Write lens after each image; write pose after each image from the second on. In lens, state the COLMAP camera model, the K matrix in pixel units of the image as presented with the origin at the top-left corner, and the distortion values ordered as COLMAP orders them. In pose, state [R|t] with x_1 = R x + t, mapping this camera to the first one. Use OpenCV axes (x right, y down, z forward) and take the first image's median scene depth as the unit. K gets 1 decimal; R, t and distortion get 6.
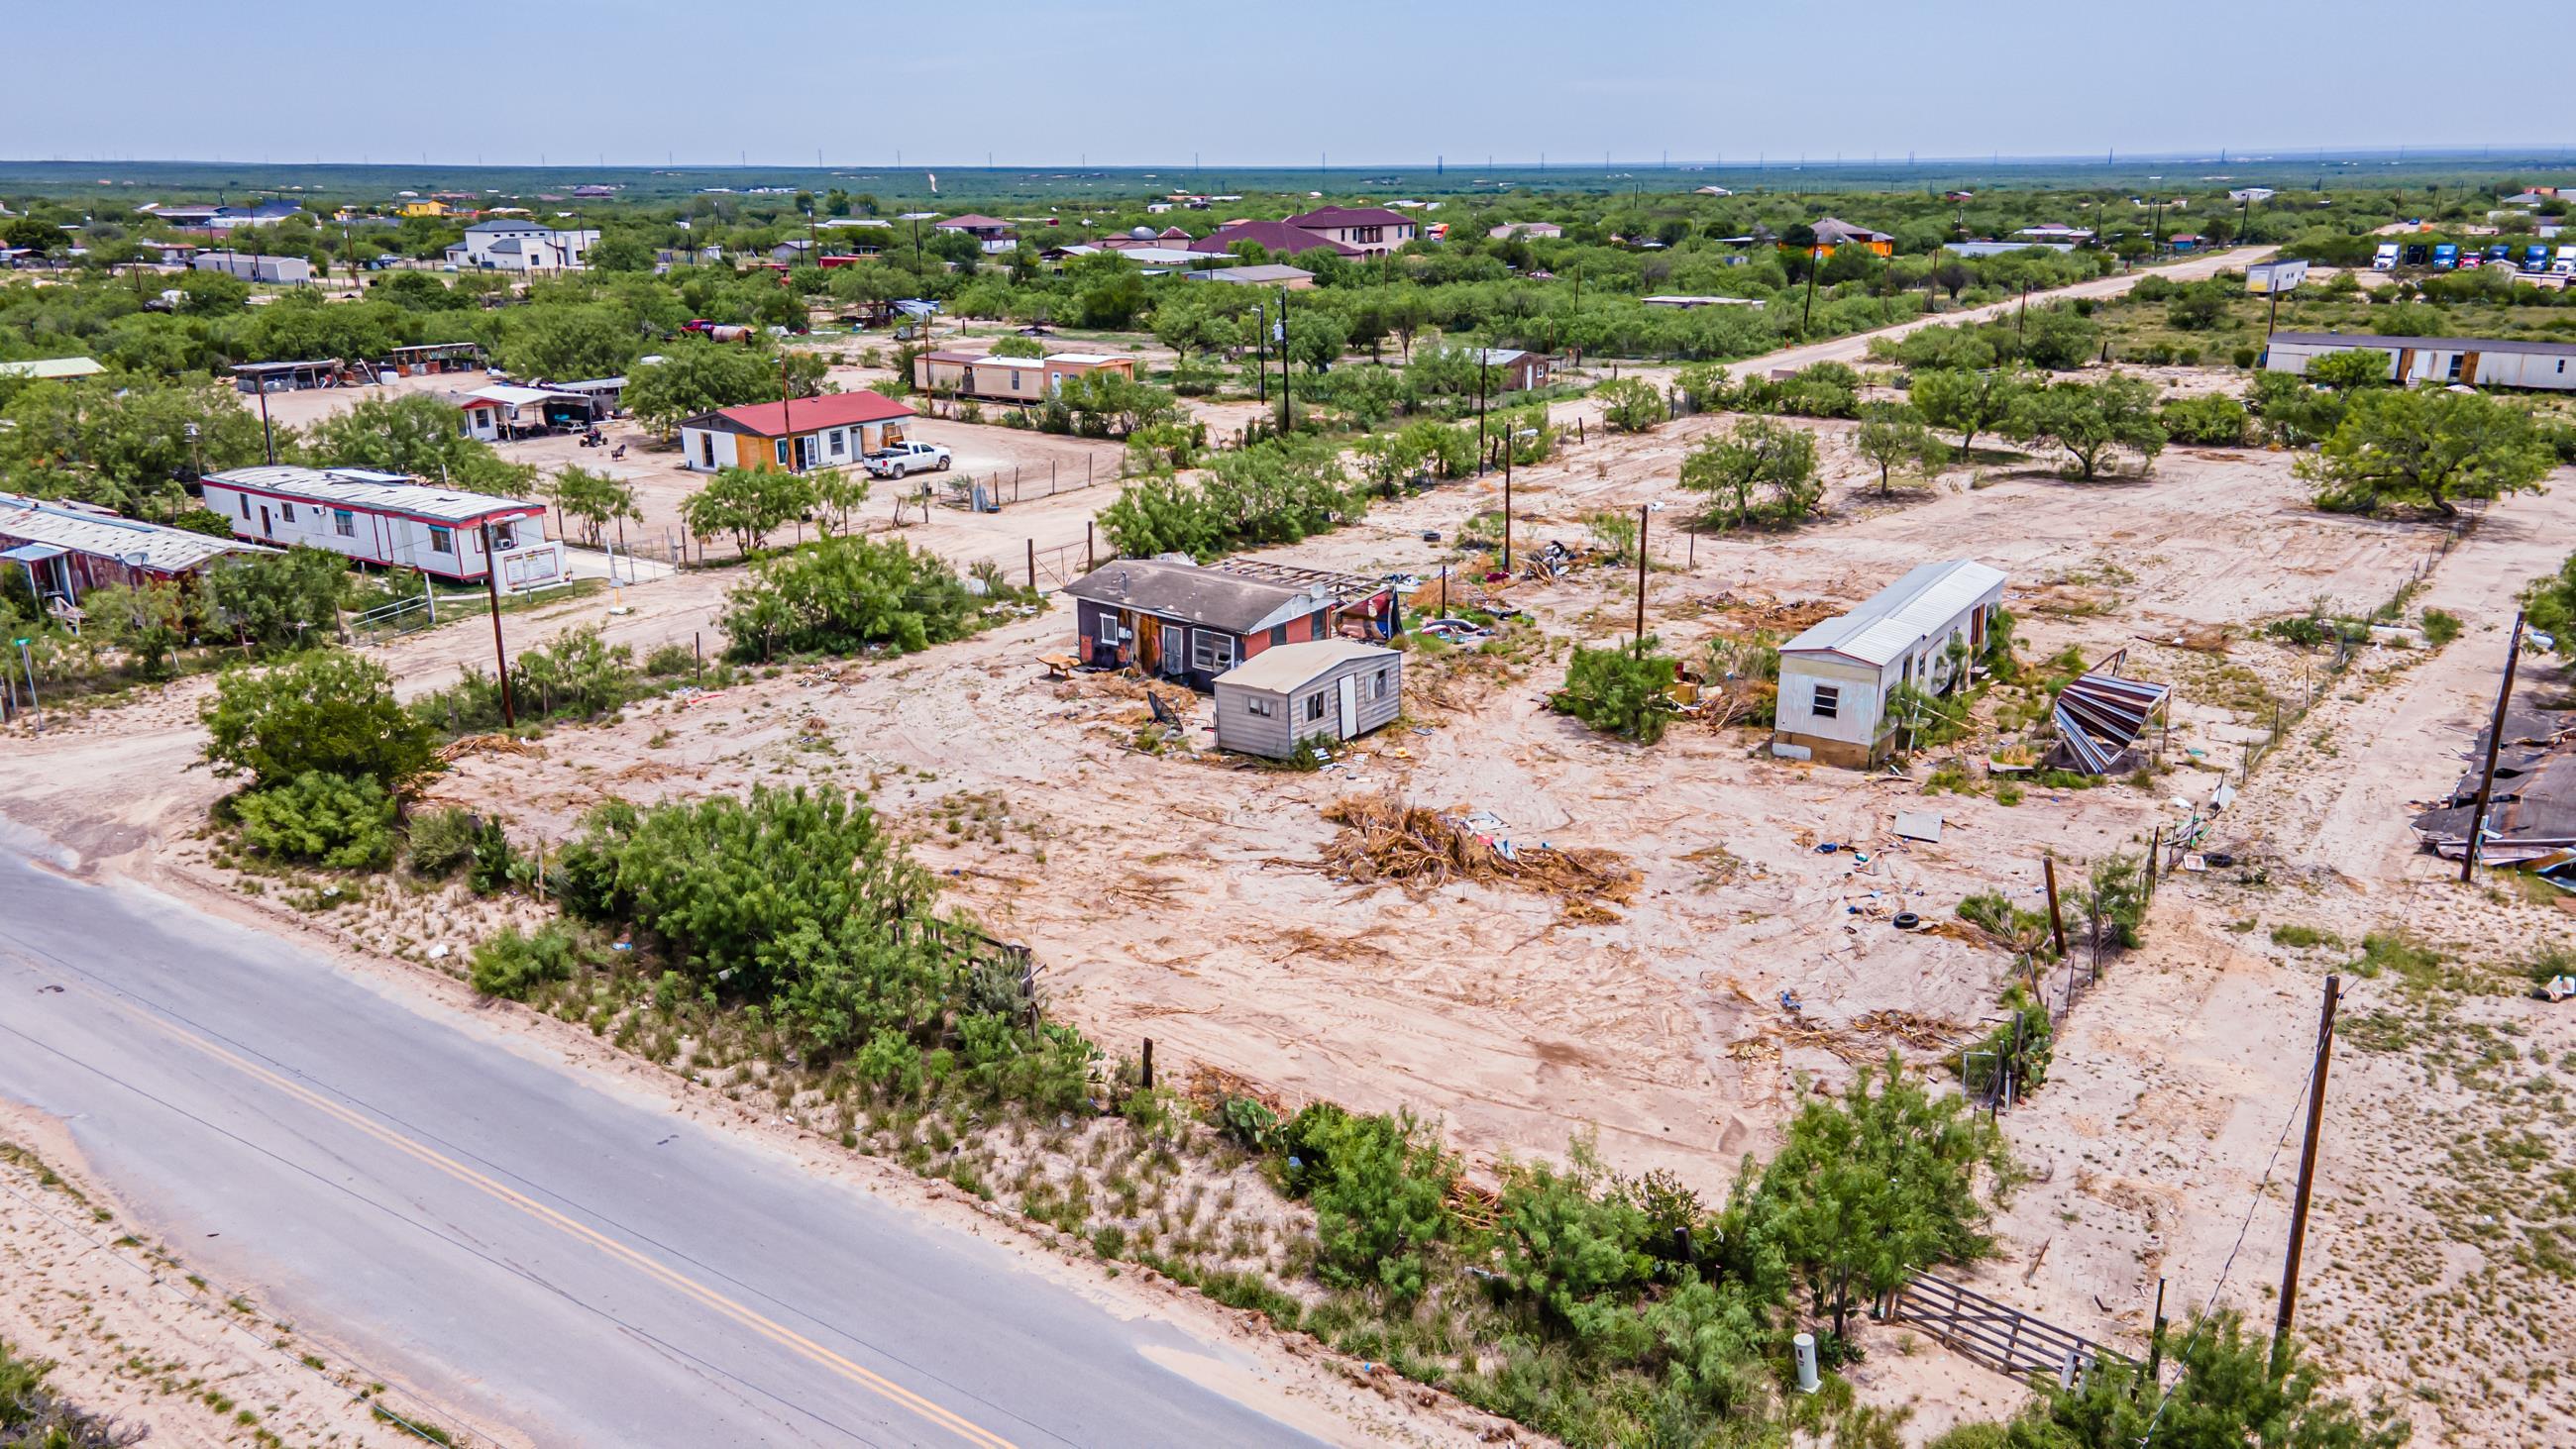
lens RADIAL K [[1883.3, 0, 1288.0], [0, 1883.3, 724.5], [0, 0, 1]] dist [0.034694, -0.000534]
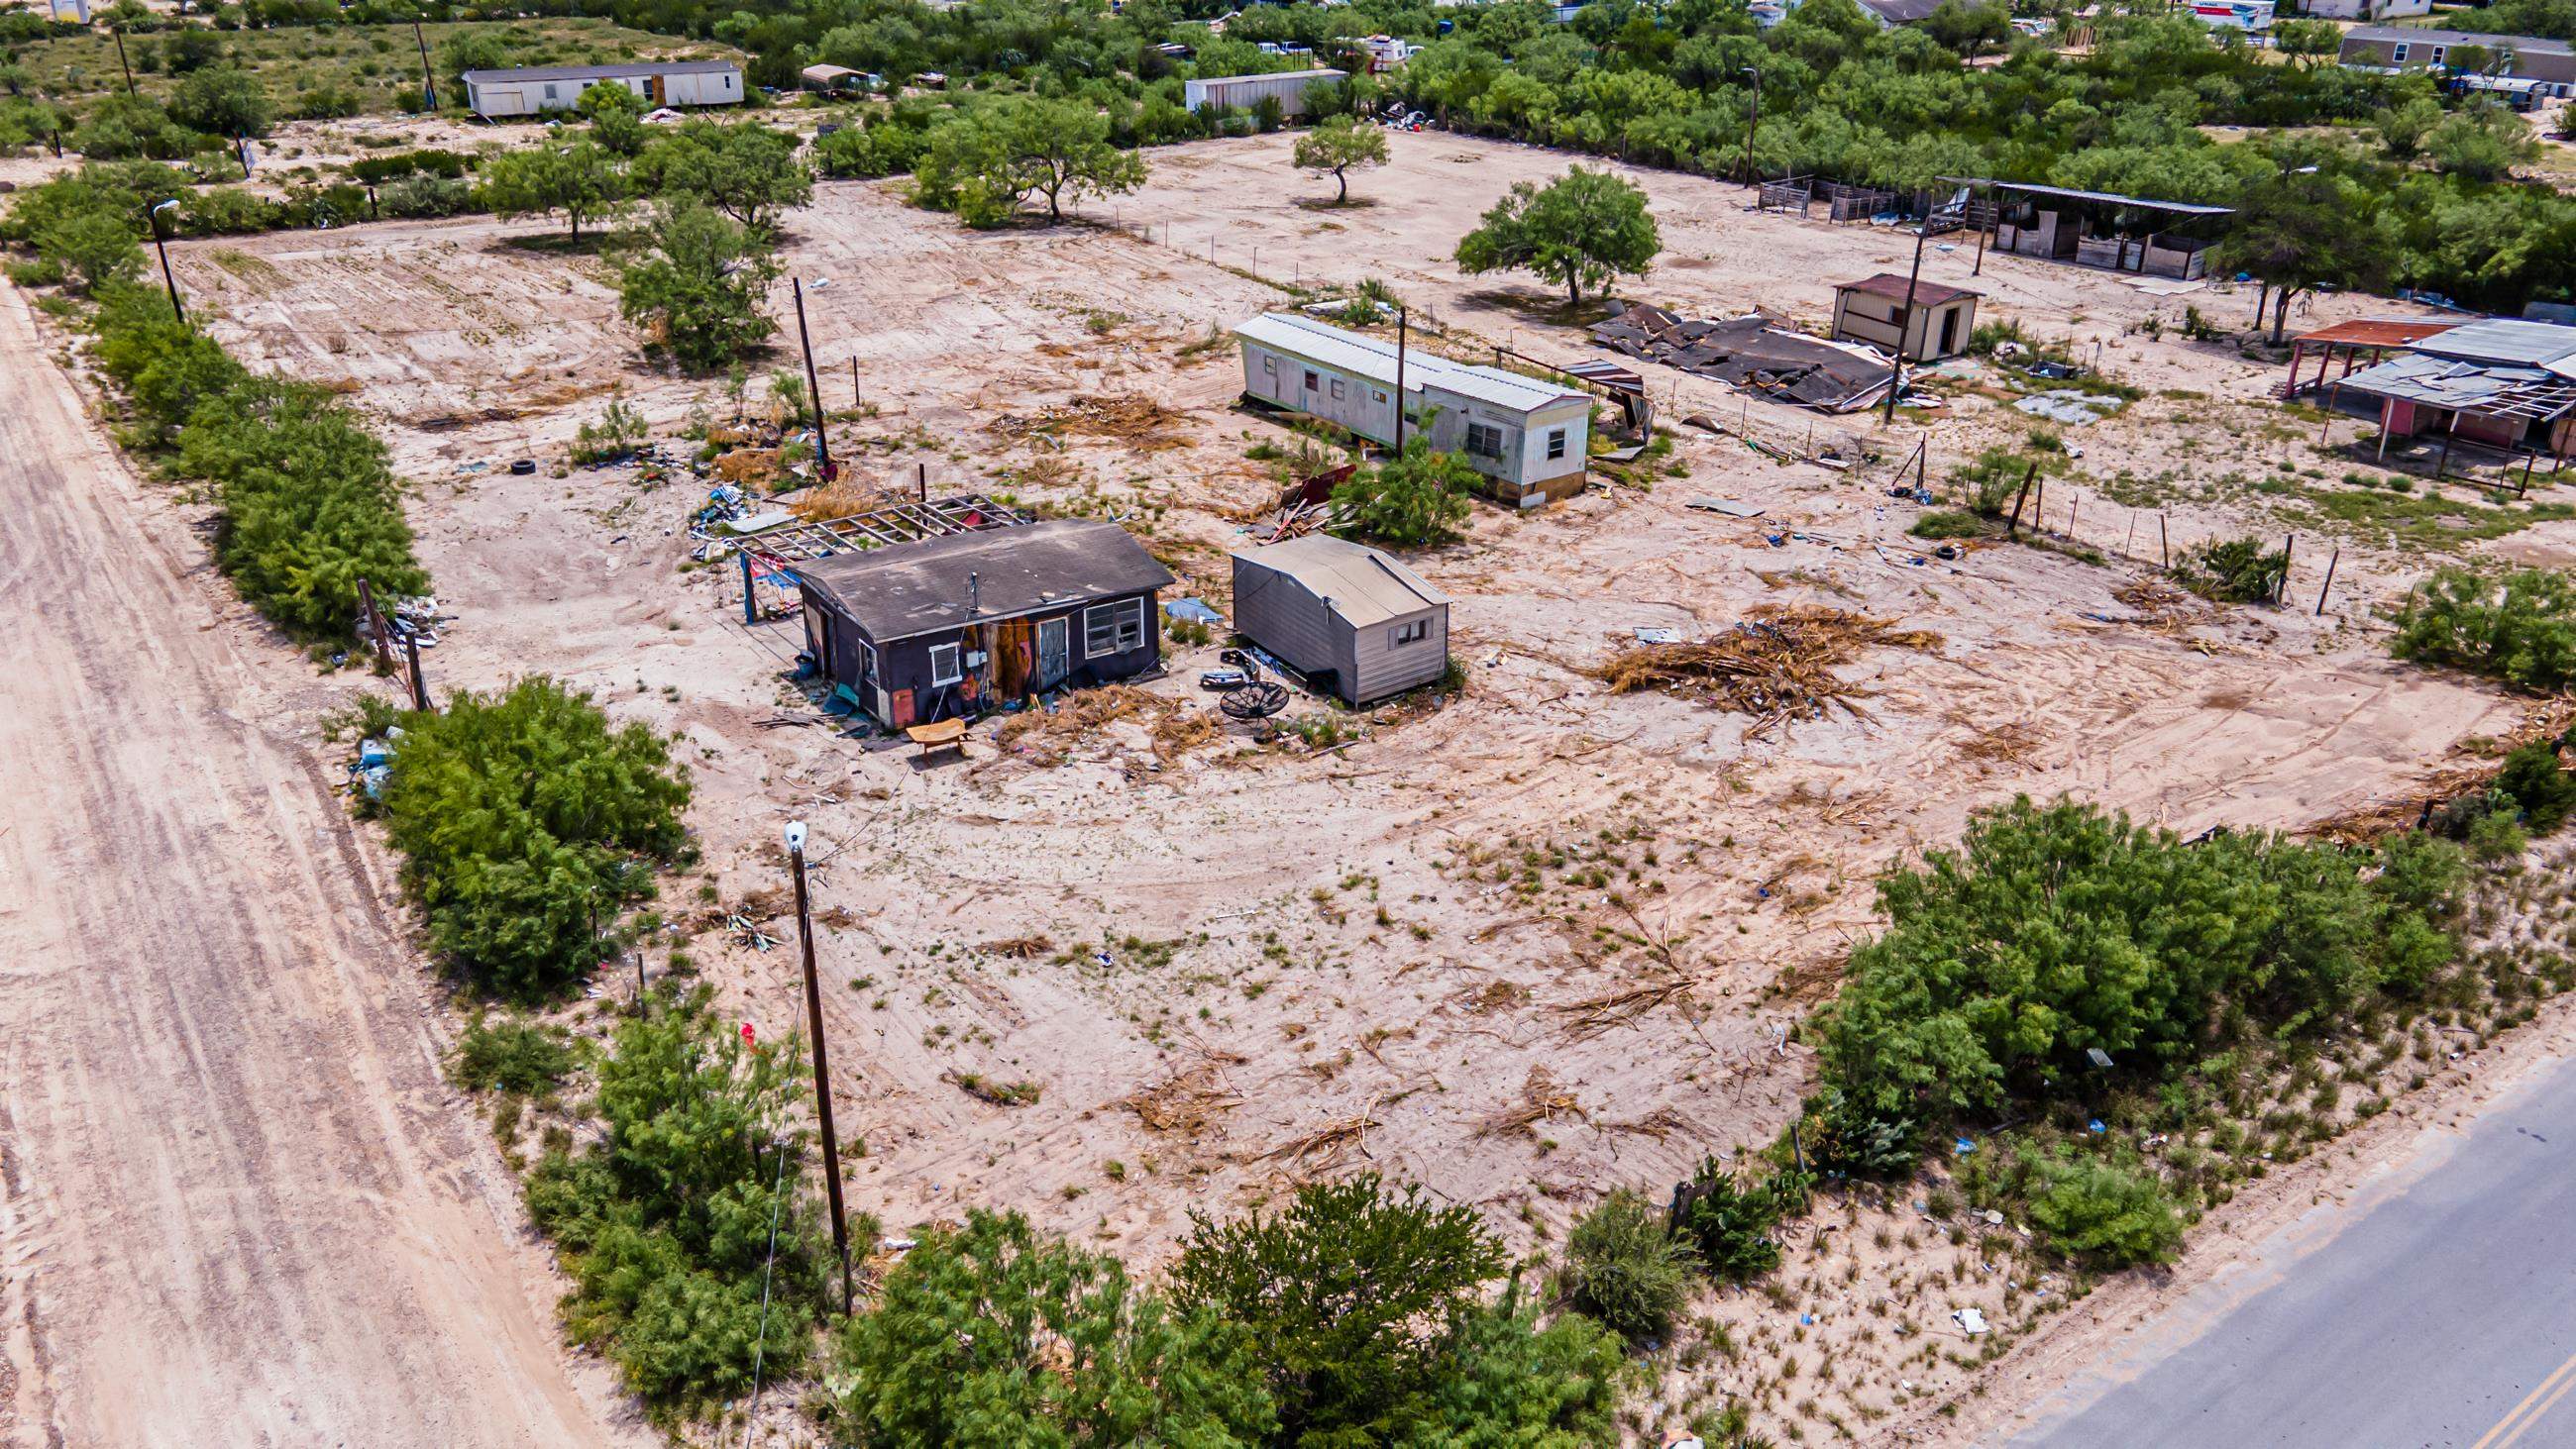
lens RADIAL K [[1883.3, 0, 1288.0], [0, 1883.3, 724.5], [0, 0, 1]] dist [0.034694, -0.000534]
pose [[0.330320, -0.395183, 0.857158, -0.882888], [0.271859, 0.909482, 0.314541, -0.288400], [-0.903870, 0.129127, 0.407853, 0.826296]]
